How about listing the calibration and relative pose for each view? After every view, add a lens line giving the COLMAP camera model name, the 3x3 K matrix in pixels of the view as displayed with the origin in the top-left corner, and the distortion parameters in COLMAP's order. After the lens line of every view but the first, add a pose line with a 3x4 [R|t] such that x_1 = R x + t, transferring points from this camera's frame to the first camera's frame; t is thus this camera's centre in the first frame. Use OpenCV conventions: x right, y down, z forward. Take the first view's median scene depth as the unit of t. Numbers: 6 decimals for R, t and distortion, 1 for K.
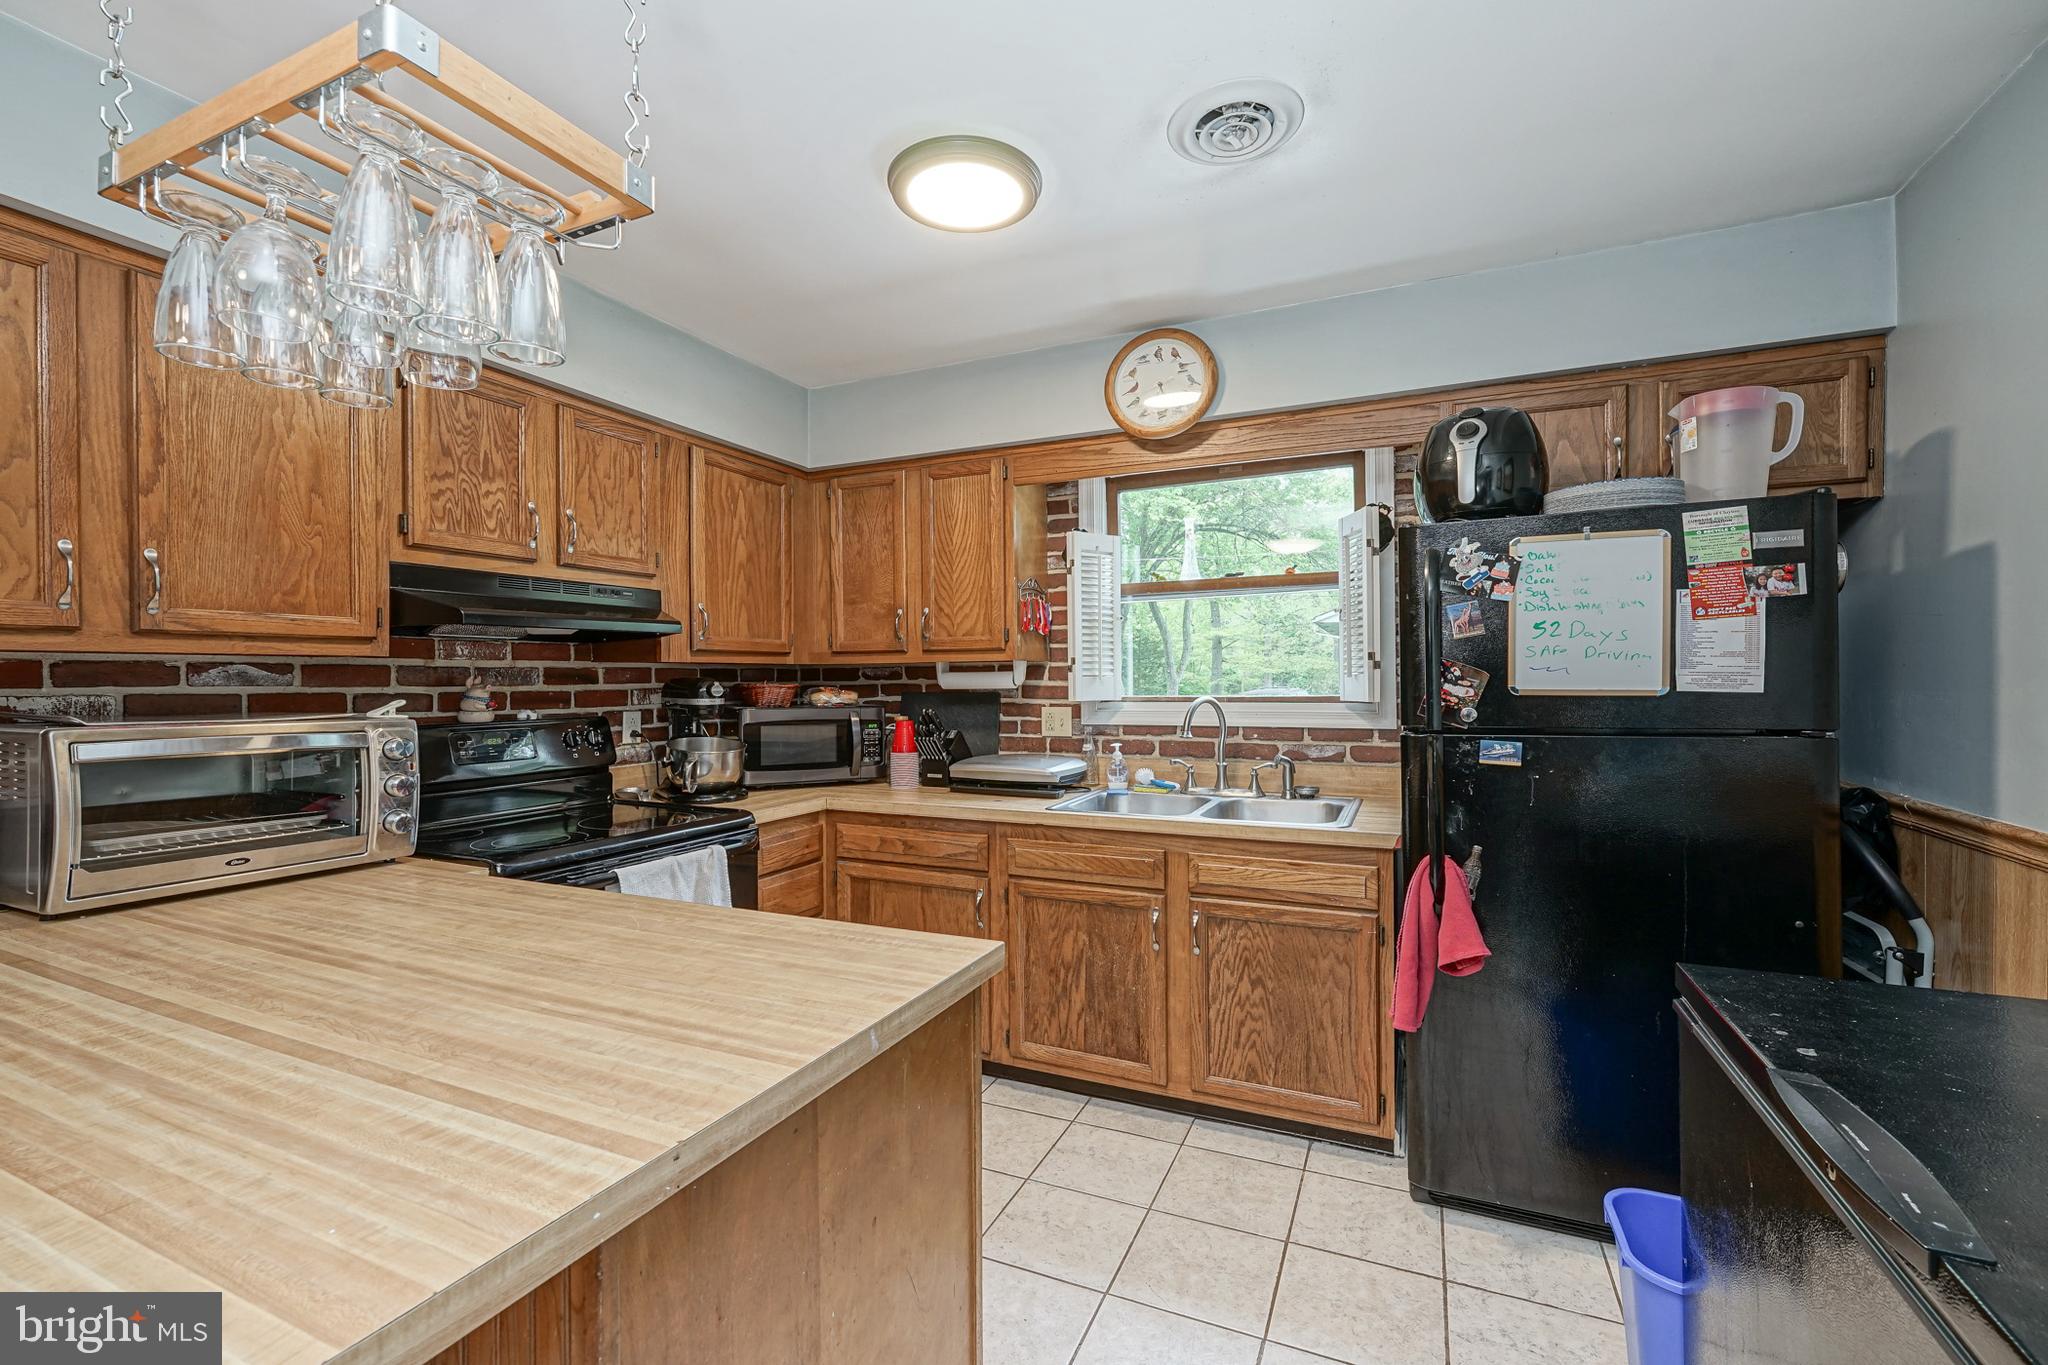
lens RADIAL K [[781.7, 0, 1056.3], [0, 781.7, 682.6], [0, 0, 1]] dist [-0.002475, 0.000315]
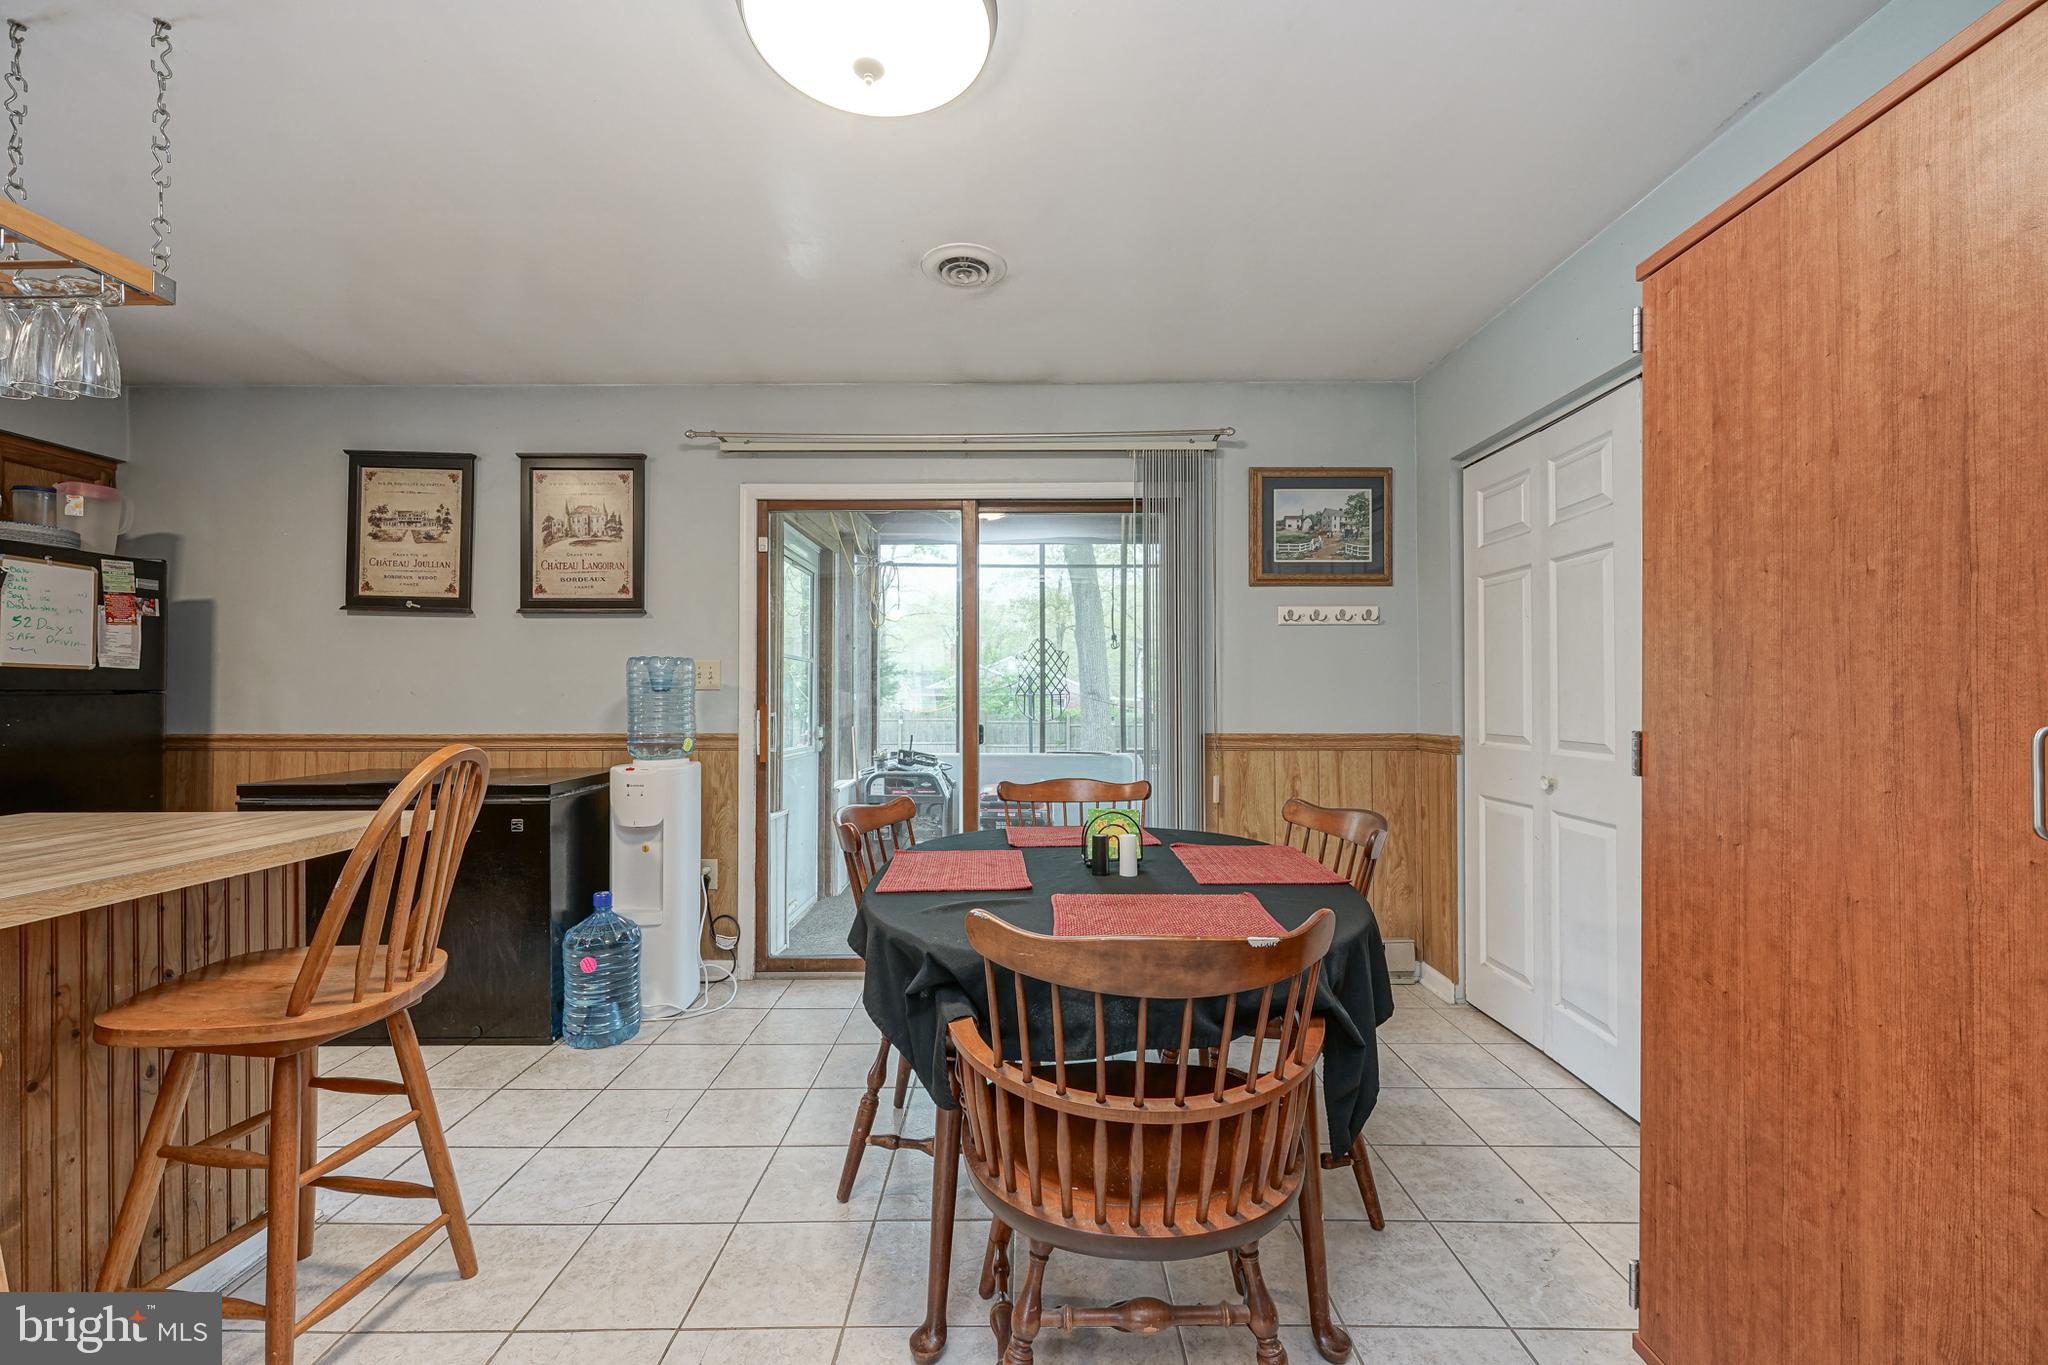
lens RADIAL K [[837.9, 0, 1068.7], [0, 837.9, 687.5], [0, 0, 1]] dist [-0.003845, 0.000597]
pose [[-0.436949, 0.014163, 0.899375, -1.253216], [0.014168, 0.999860, -0.008862, 0.074097], [-0.899375, 0.008870, -0.437089, -0.056334]]
